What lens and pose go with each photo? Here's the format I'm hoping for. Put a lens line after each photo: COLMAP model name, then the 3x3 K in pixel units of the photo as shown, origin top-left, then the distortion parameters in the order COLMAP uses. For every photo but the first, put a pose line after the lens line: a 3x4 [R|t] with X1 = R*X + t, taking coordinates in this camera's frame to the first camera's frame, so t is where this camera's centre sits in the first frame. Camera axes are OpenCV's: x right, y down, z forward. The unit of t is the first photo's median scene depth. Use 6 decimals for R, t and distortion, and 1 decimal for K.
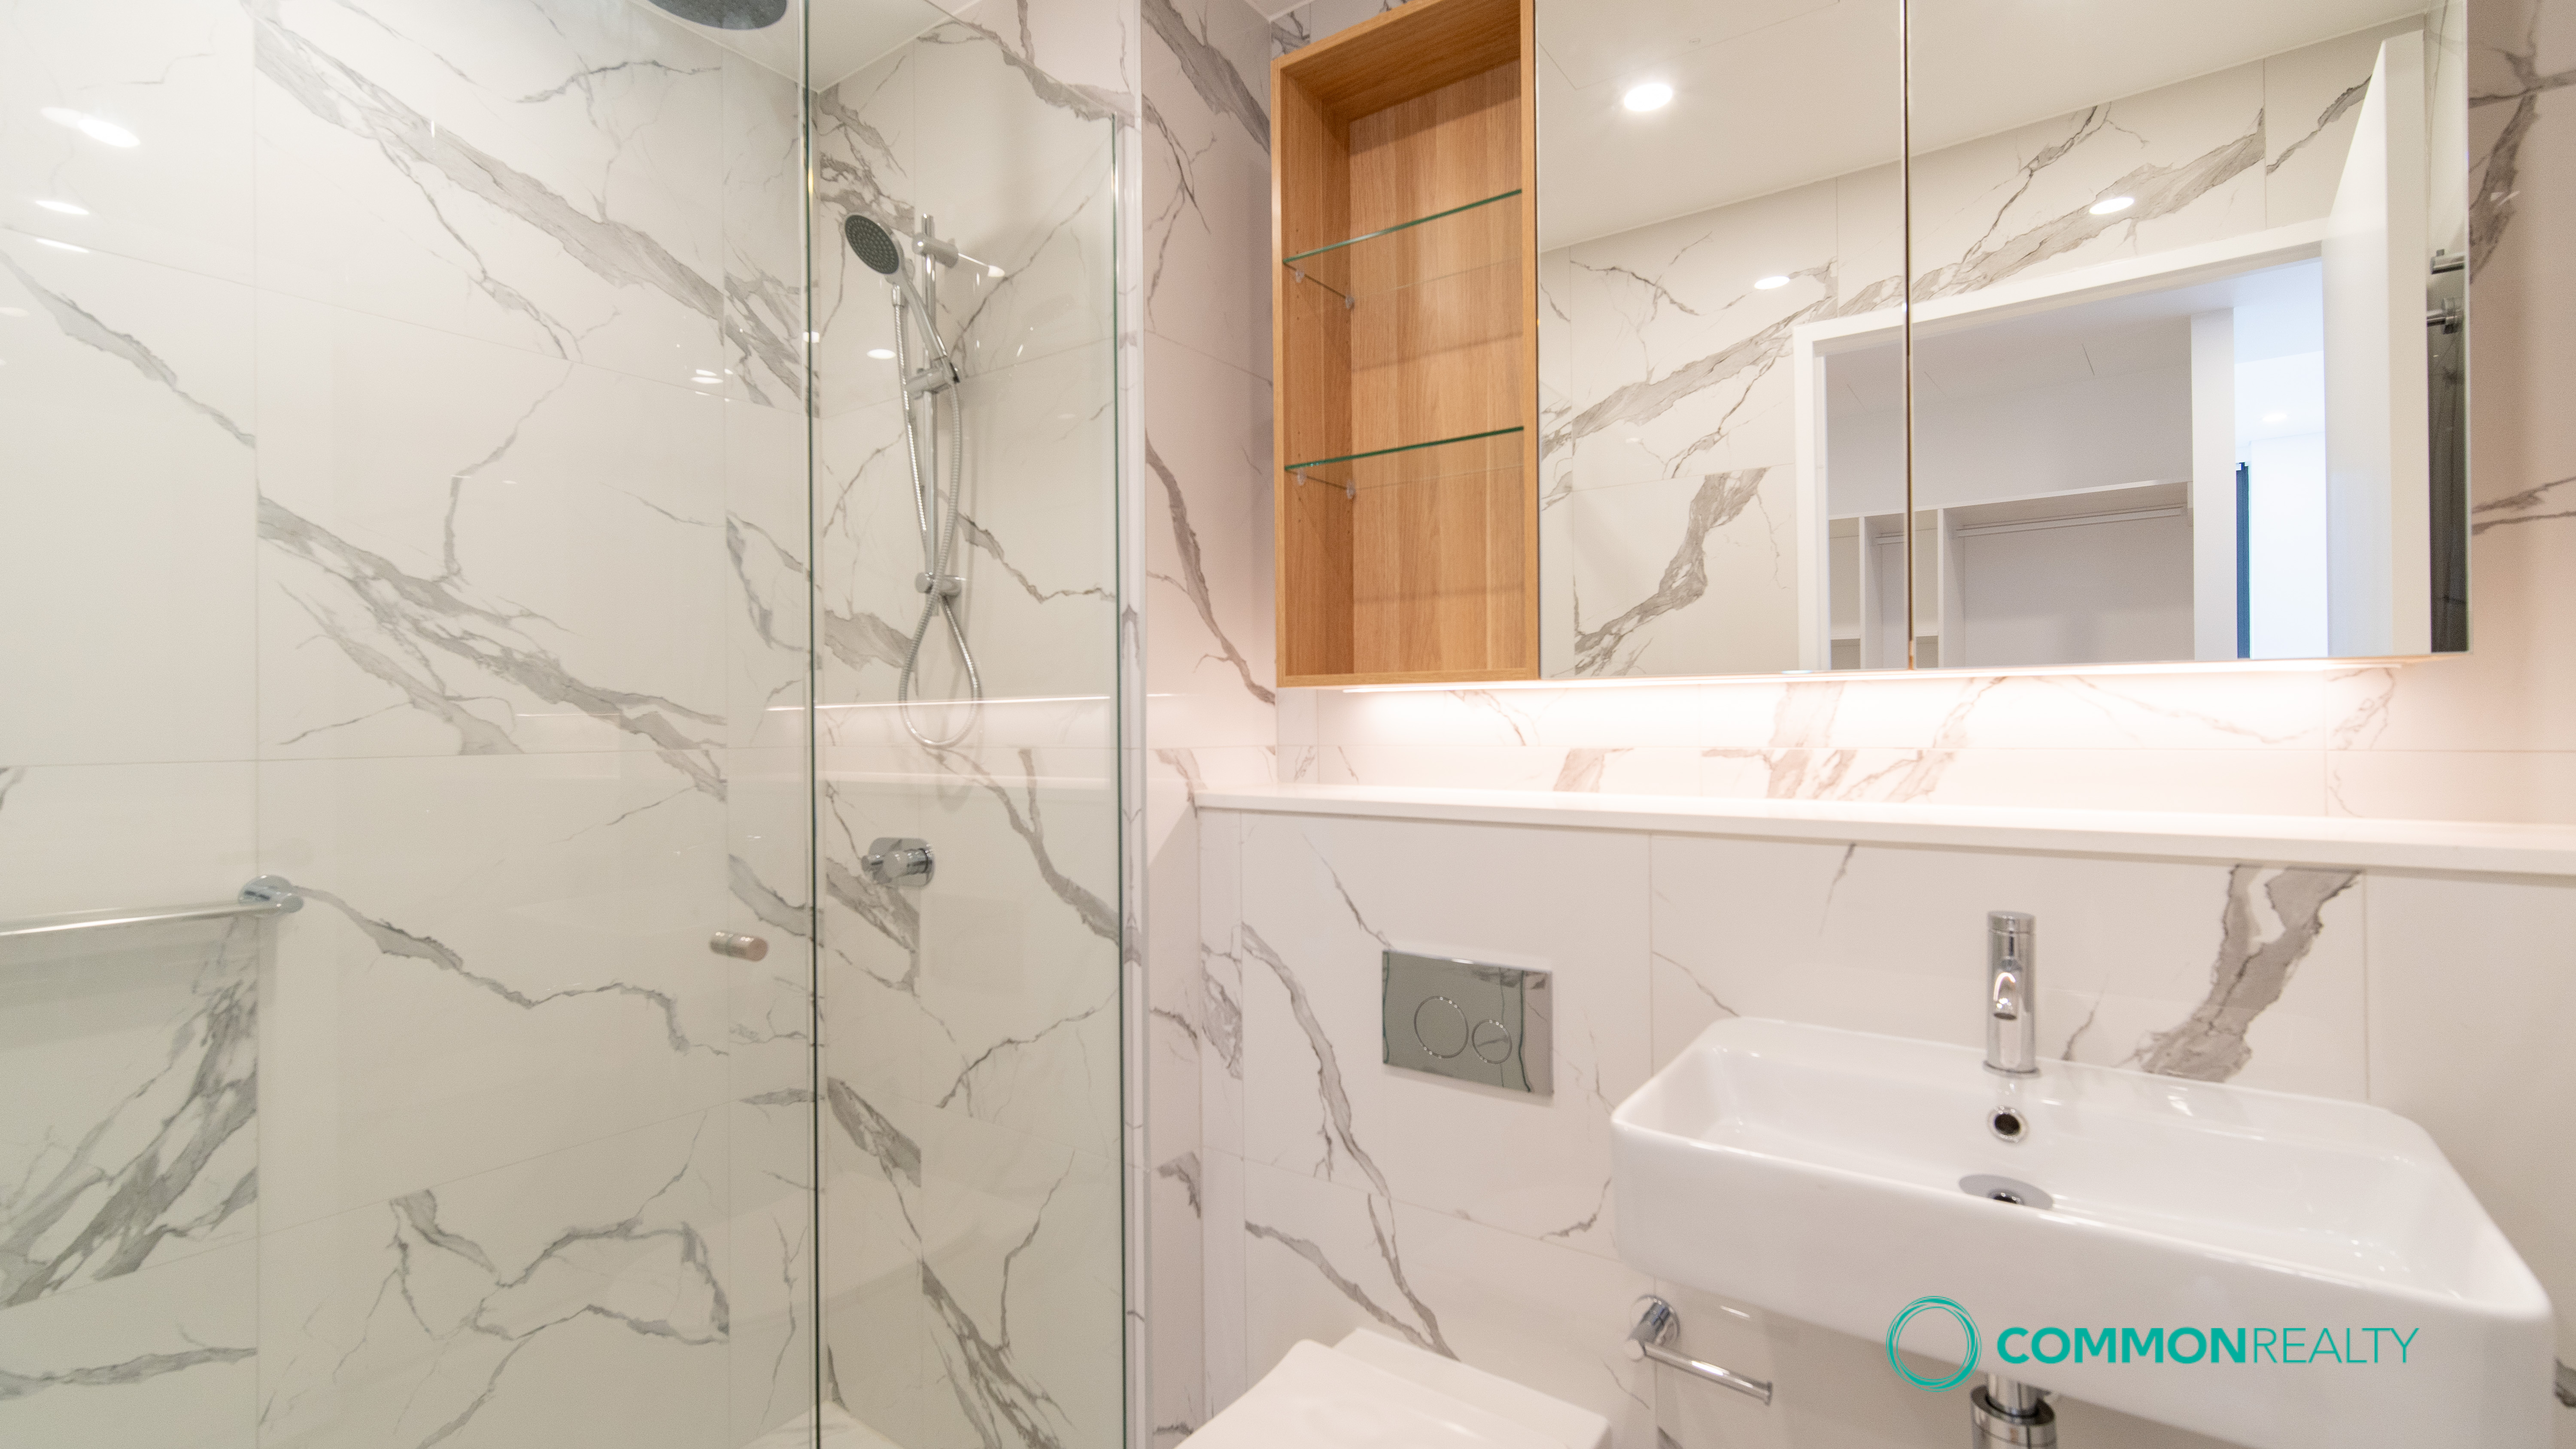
lens RADIAL K [[1097.3, 0, 1282.9], [0, 1097.3, 717.8], [0, 0, 1]] dist [-0.001263, -0.000029]
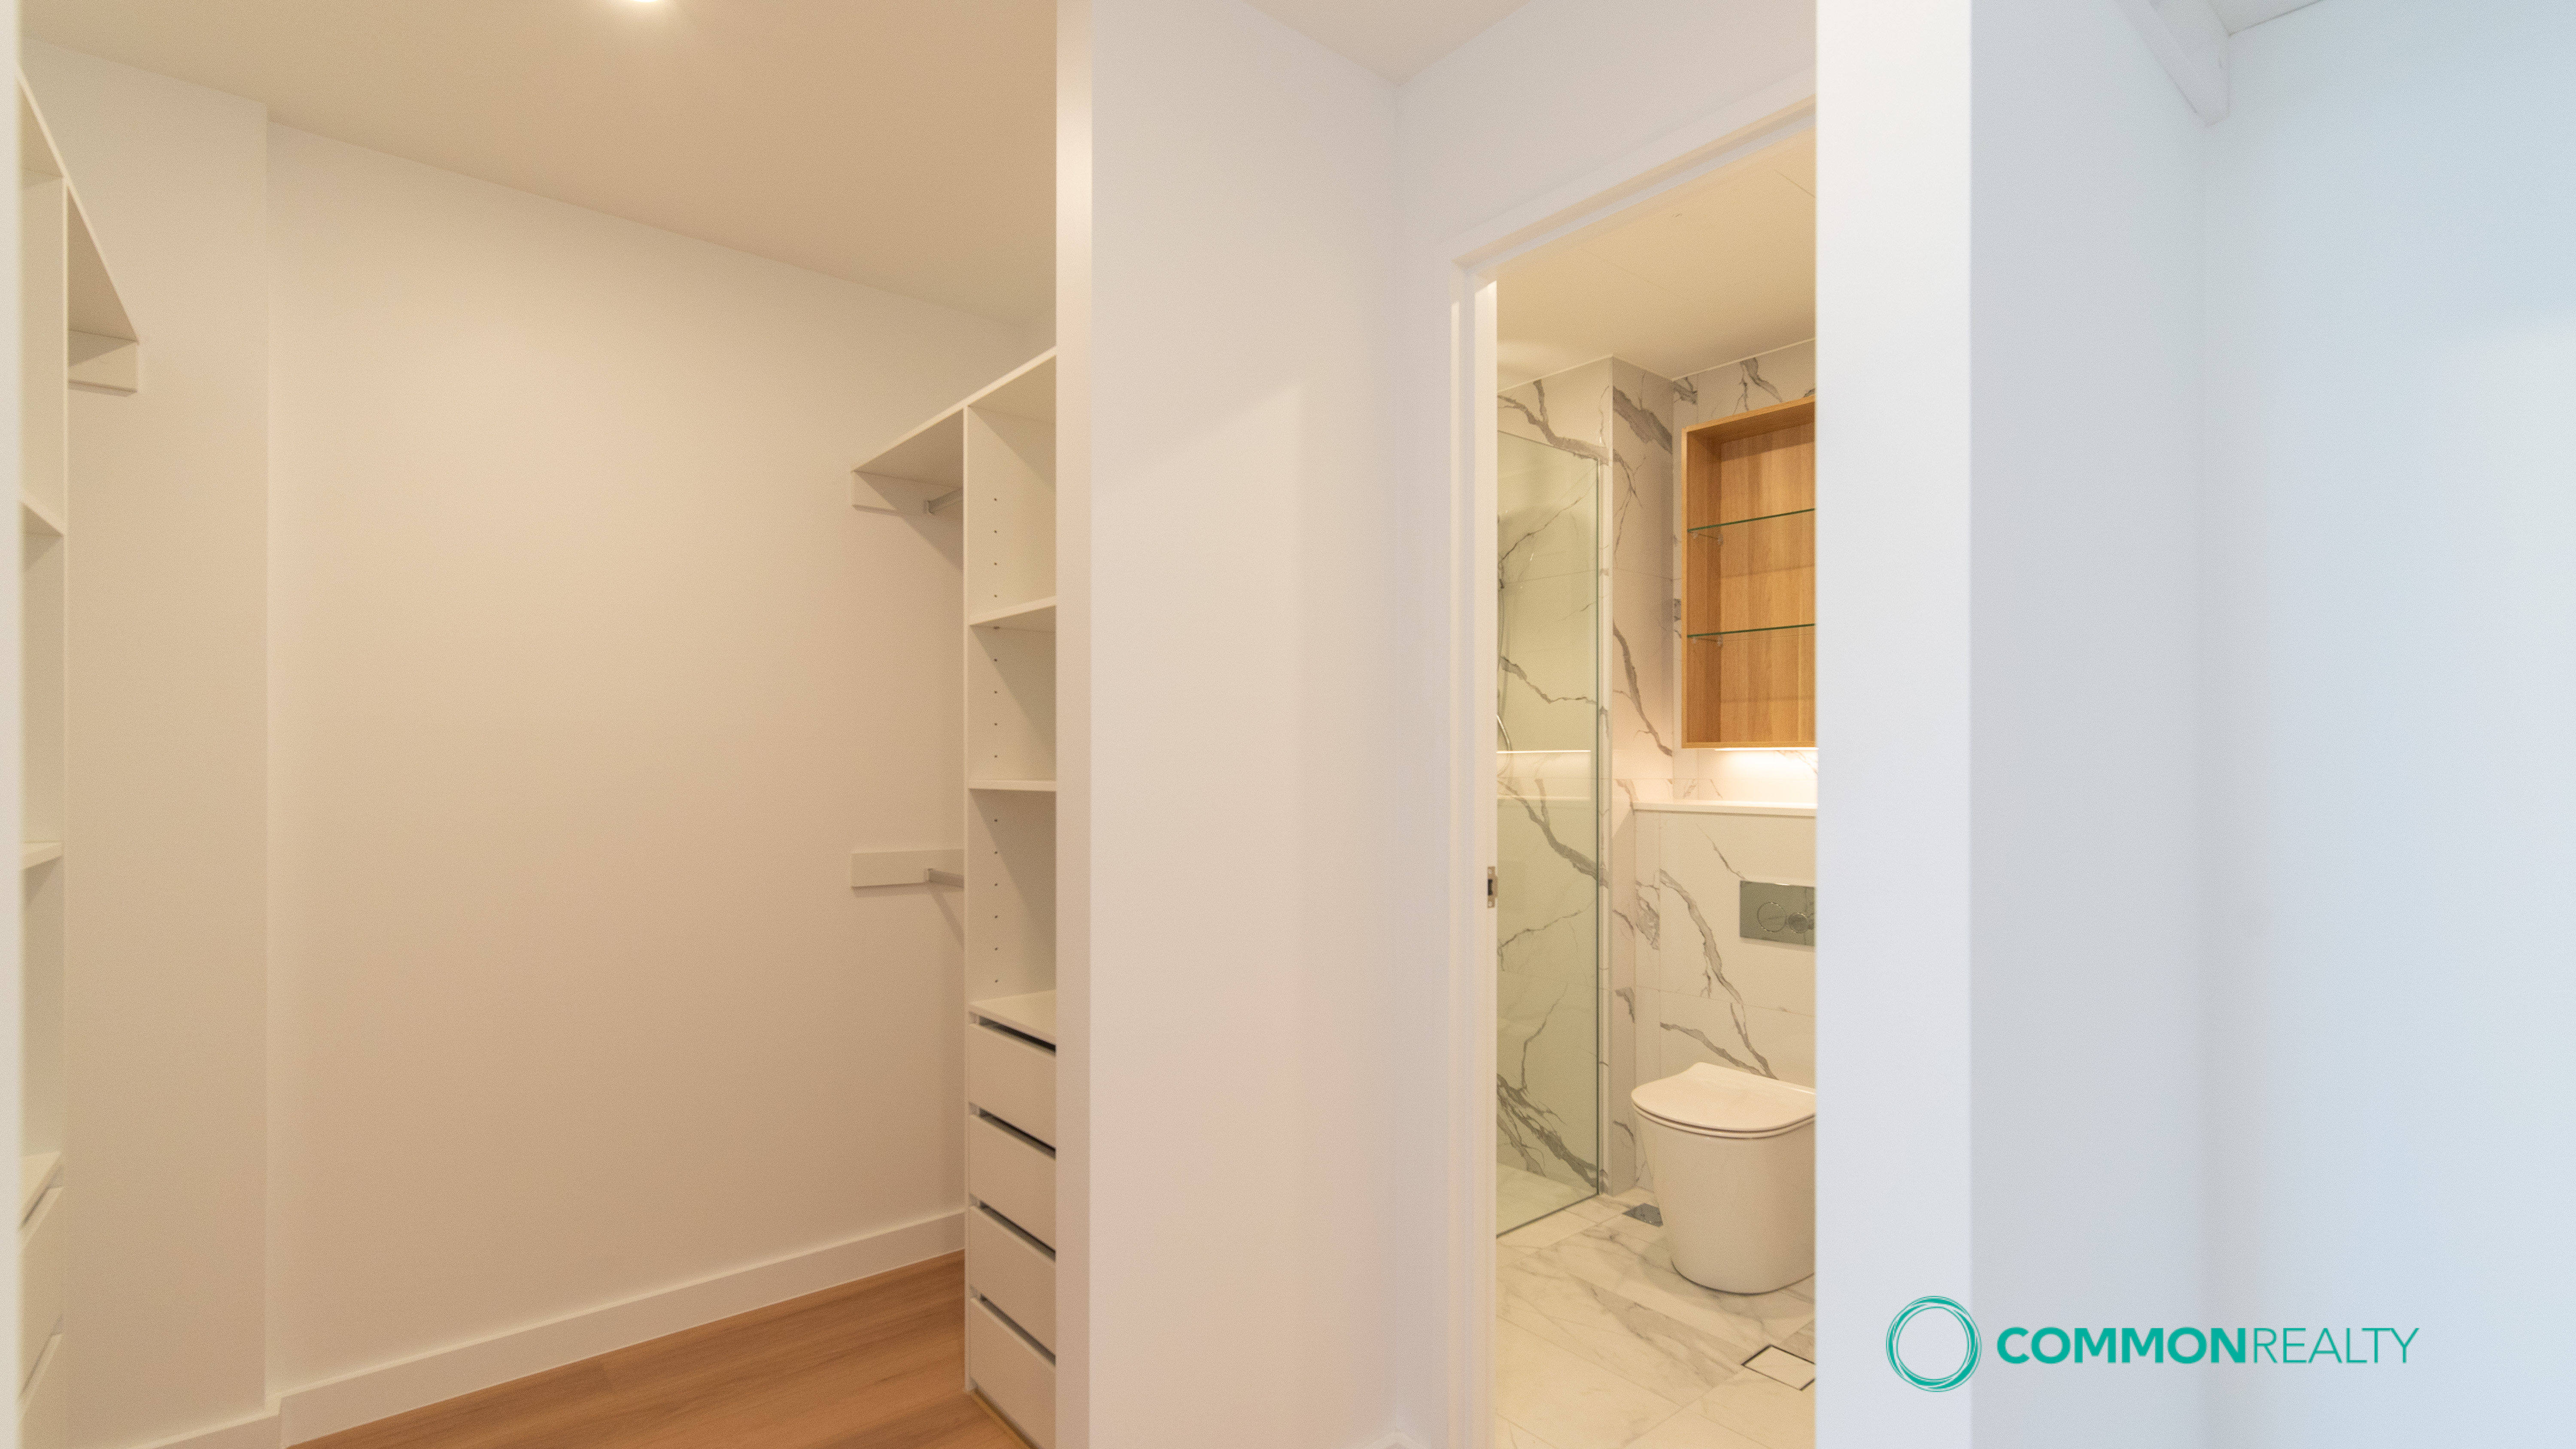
lens RADIAL K [[1097.3, 0, 1289.2], [0, 1097.3, 770.4], [0, 0, 1]] dist [-0.001263, -0.000029]
pose [[0.969733, 0.008528, -0.244017, -0.200129], [-0.006081, 0.999923, 0.010780, -0.005172], [0.244090, -0.008970, 0.969711, -1.035370]]
